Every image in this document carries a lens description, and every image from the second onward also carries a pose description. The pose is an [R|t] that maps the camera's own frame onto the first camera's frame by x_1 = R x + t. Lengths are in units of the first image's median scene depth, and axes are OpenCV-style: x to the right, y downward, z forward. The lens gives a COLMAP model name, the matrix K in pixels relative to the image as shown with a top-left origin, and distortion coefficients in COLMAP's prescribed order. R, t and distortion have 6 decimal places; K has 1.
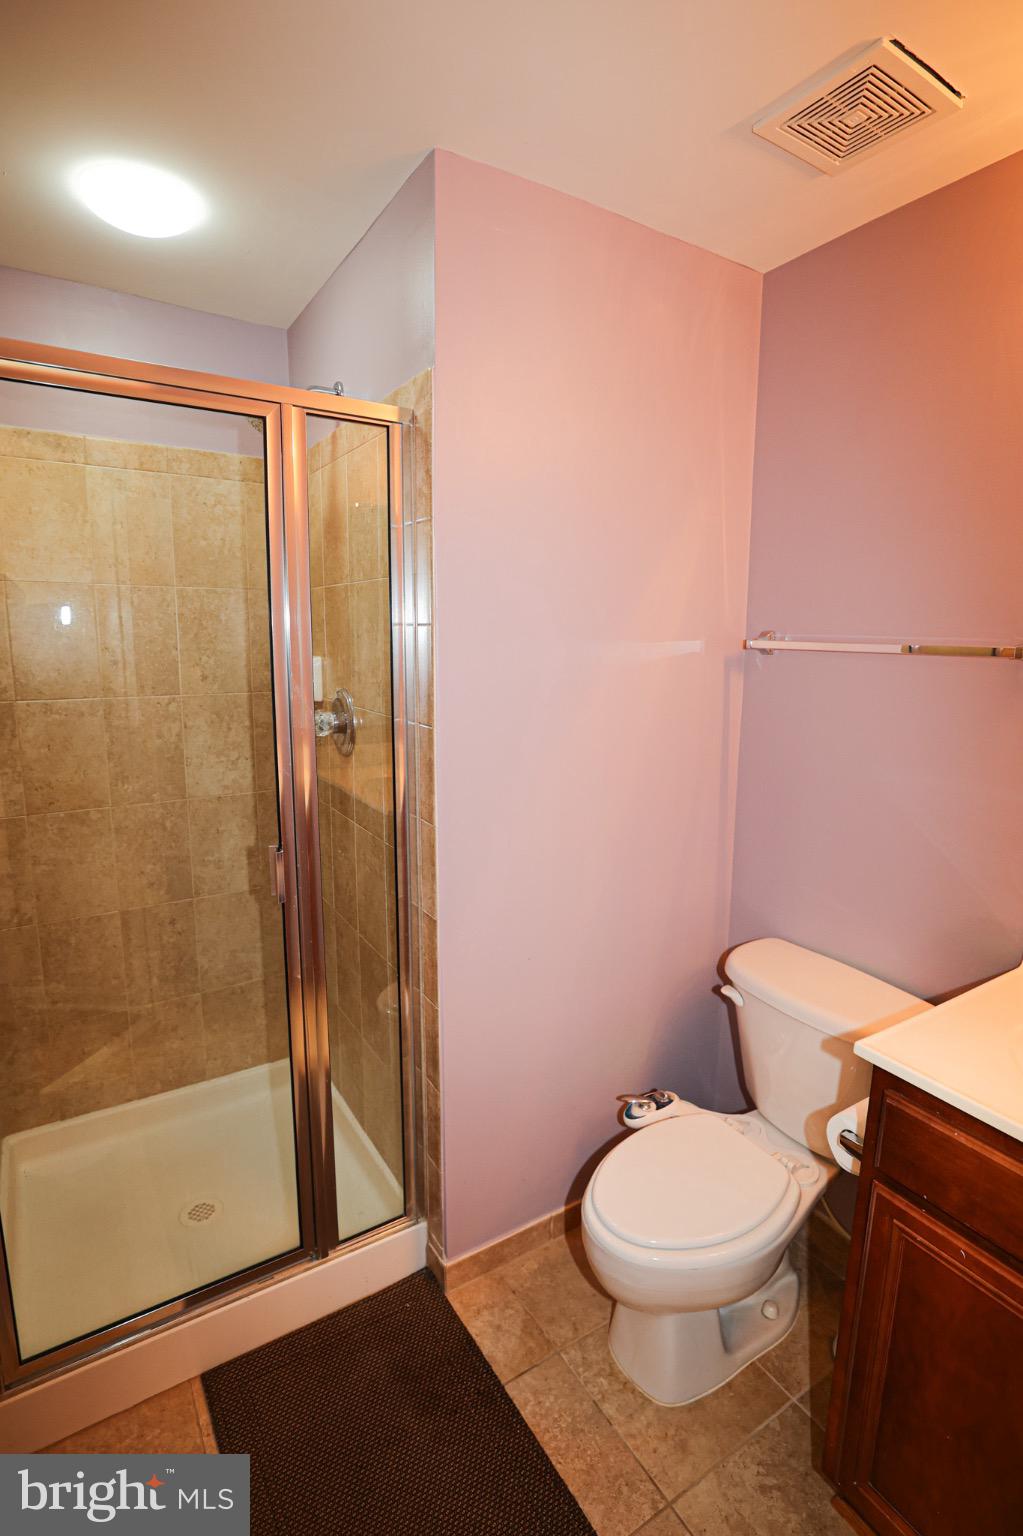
lens RADIAL K [[751.1, 0, 511.5], [0, 751.1, 768.0], [0, 0, 1]] dist [-0.050619, 0.014076]
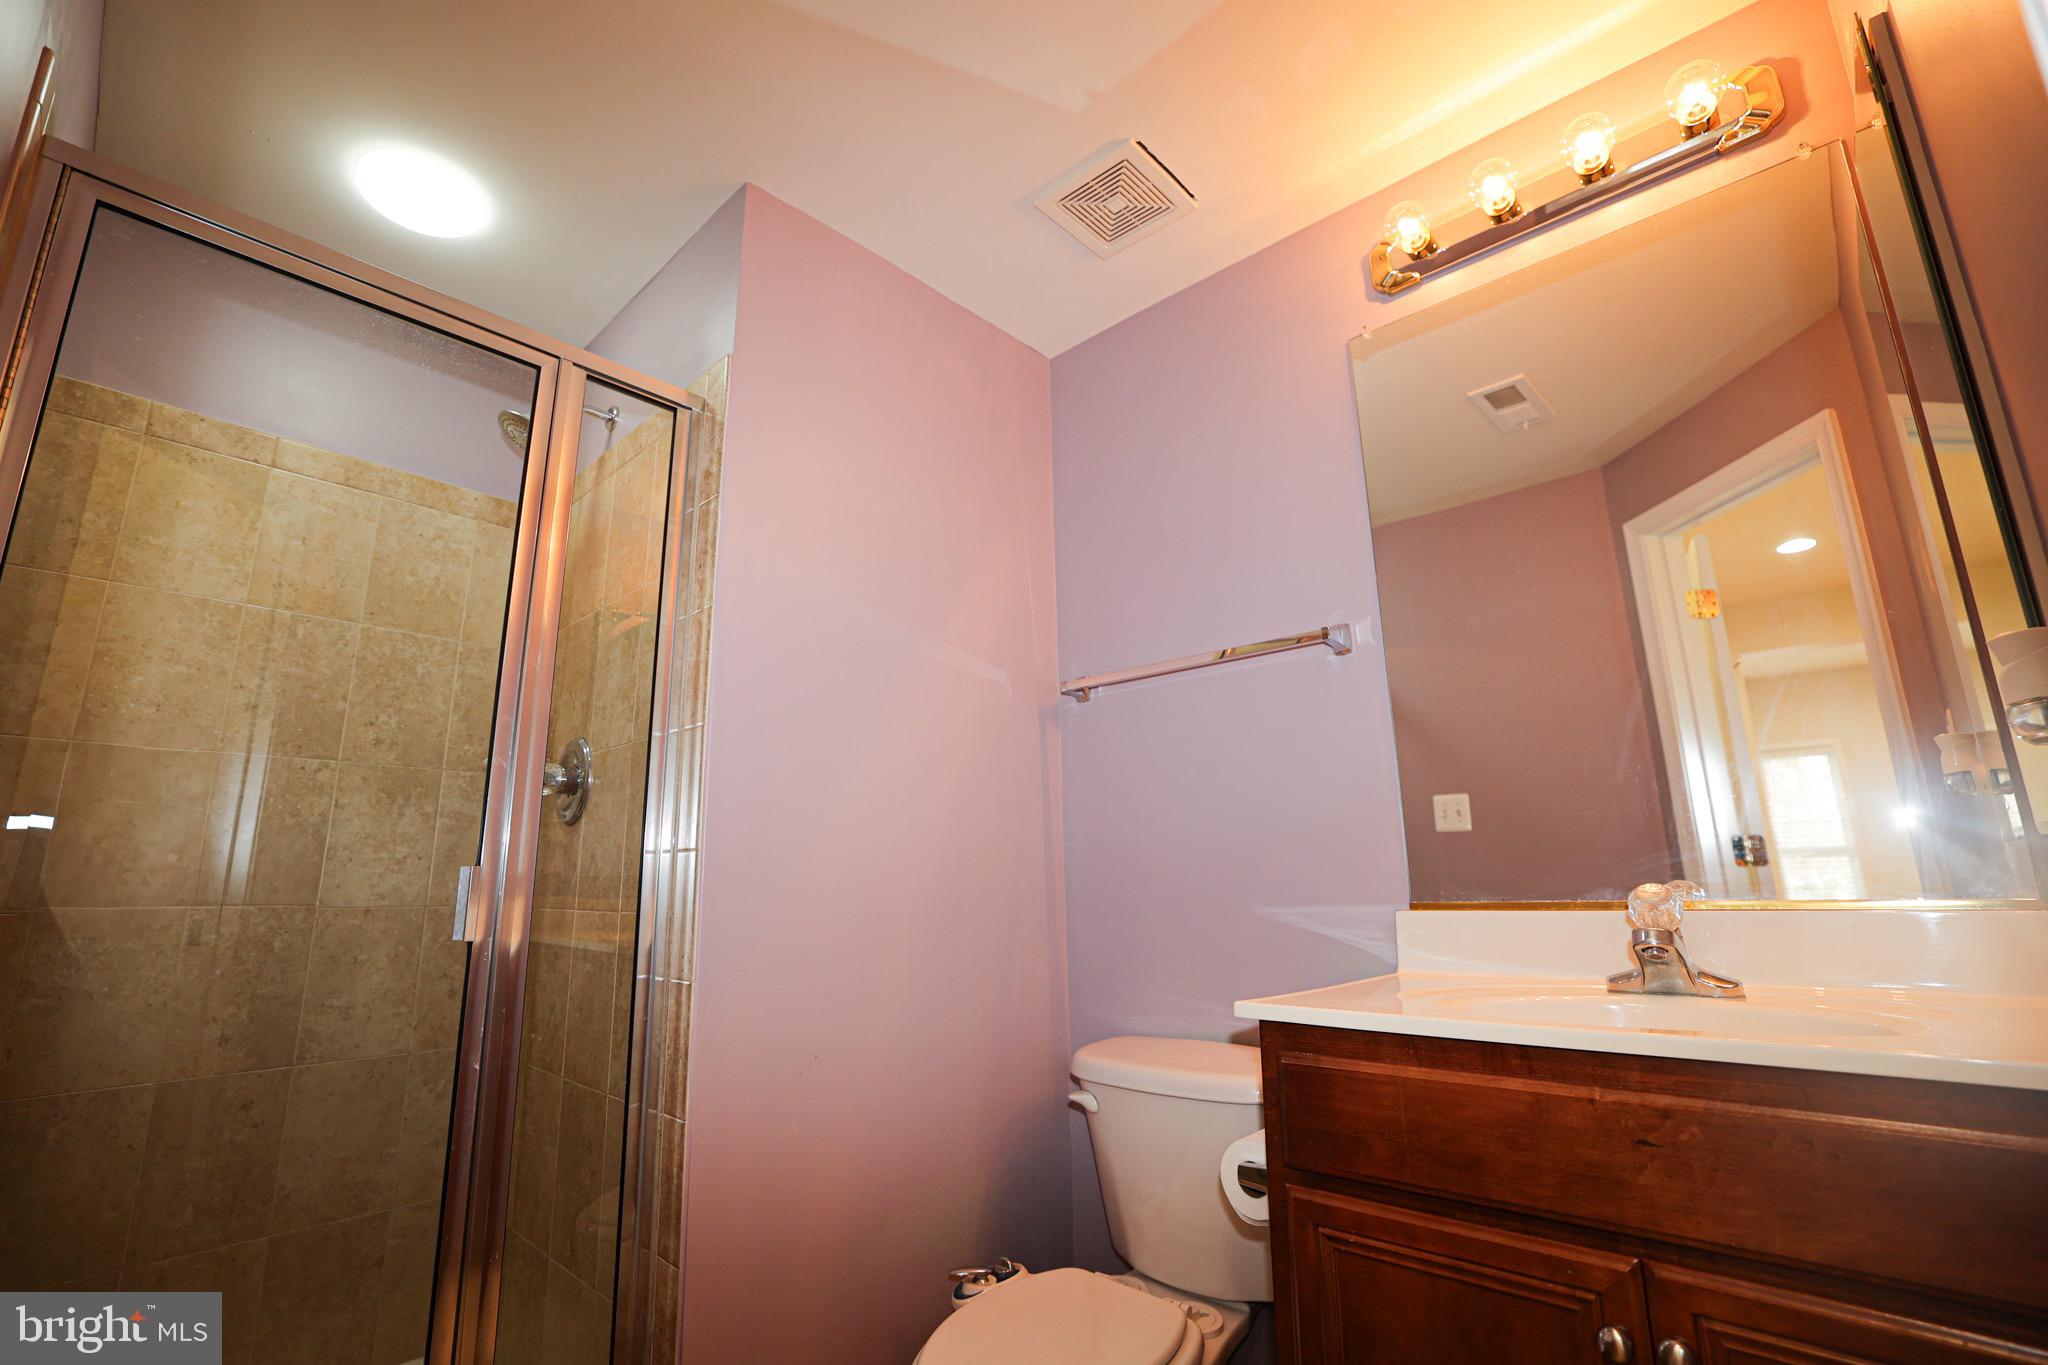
lens RADIAL K [[913.0, 0, 1013.8], [0, 913.0, 672.2], [0, 0, 1]] dist [-0.048991, 0.015784]
pose [[0.967321, 0.034946, 0.251137, -0.021580], [0.066901, 0.920182, -0.385733, 0.228699], [-0.244572, 0.389929, 0.887773, 0.012077]]
